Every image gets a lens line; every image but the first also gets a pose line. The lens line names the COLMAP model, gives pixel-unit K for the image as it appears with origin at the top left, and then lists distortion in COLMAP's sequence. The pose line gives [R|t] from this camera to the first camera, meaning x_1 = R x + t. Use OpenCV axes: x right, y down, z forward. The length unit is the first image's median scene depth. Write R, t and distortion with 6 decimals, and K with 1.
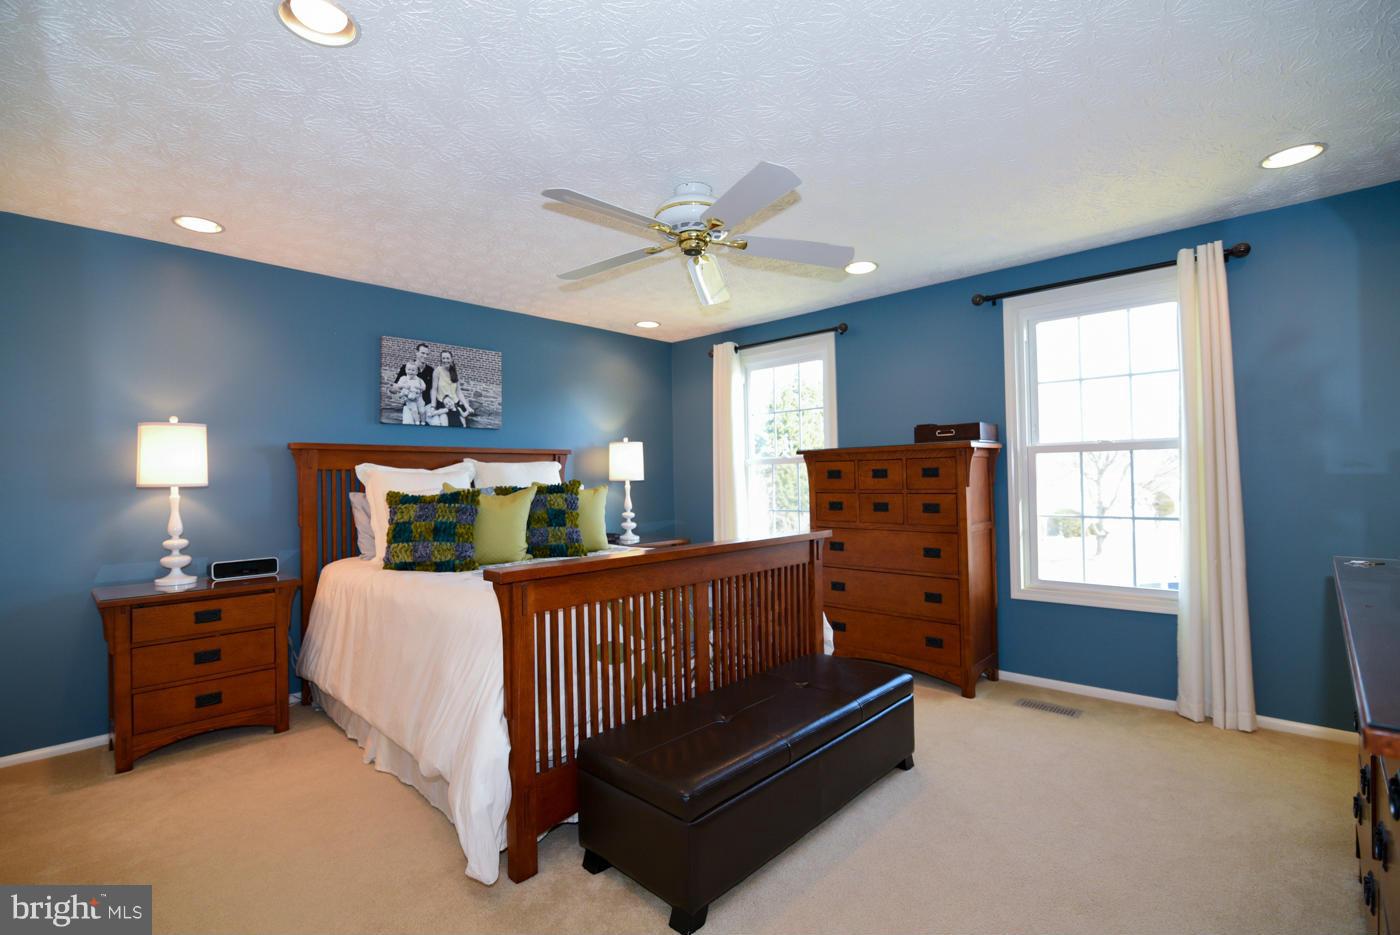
lens RADIAL K [[646.7, 0, 700.0], [0, 646.7, 467.5], [0, 0, 1]] dist [-0.014212, 0.000370]
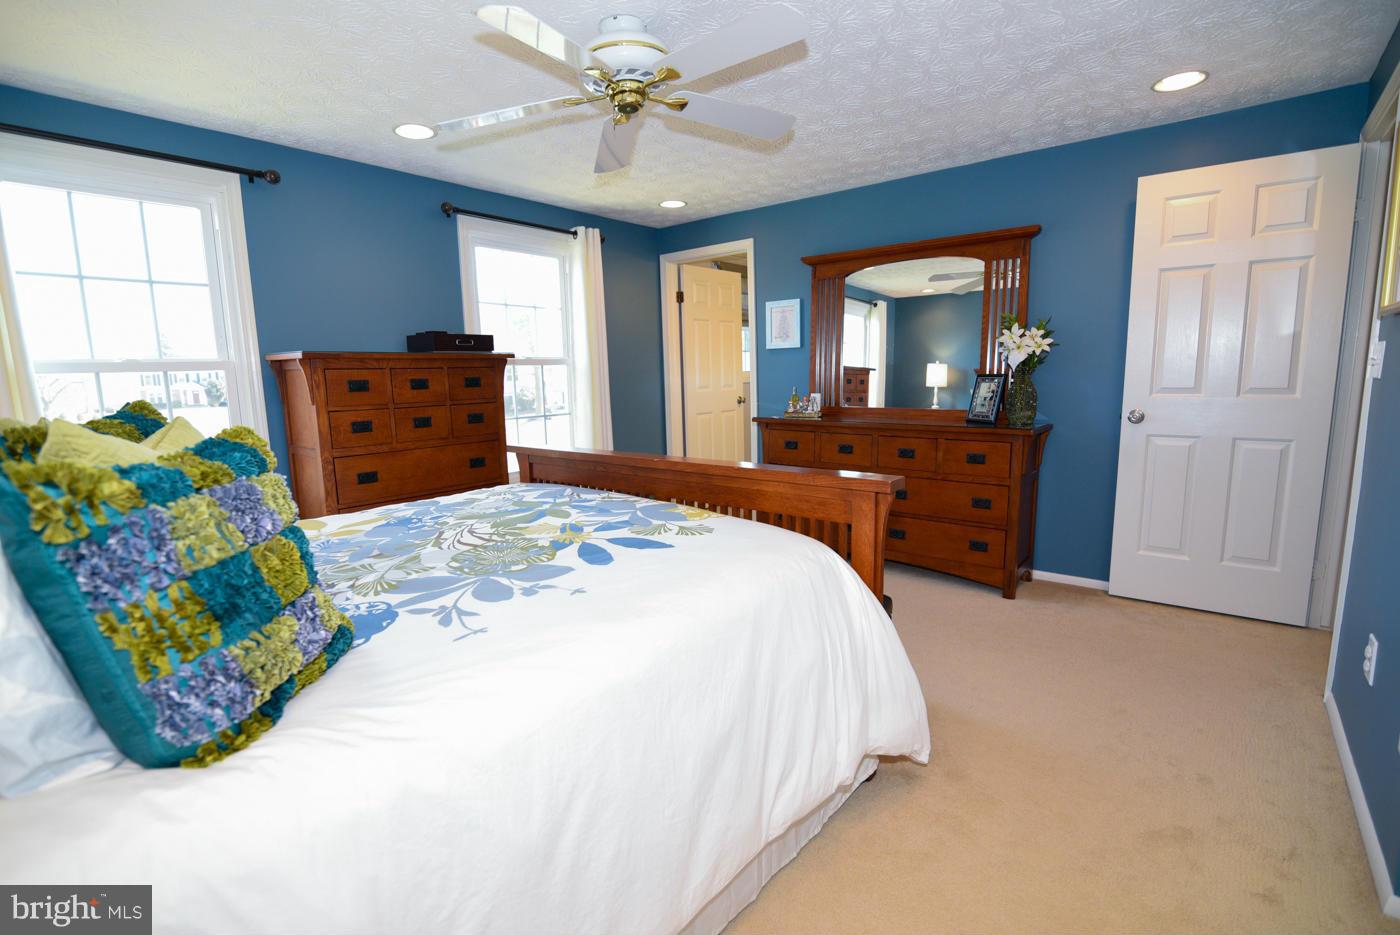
lens RADIAL K [[646.7, 0, 700.0], [0, 646.7, 467.5], [0, 0, 1]] dist [-0.014212, 0.000370]
pose [[-0.070093, -0.133796, 0.988527, -0.649753], [-0.001197, 0.990975, 0.134043, 0.003557], [-0.997540, 0.008213, -0.069621, 0.701997]]
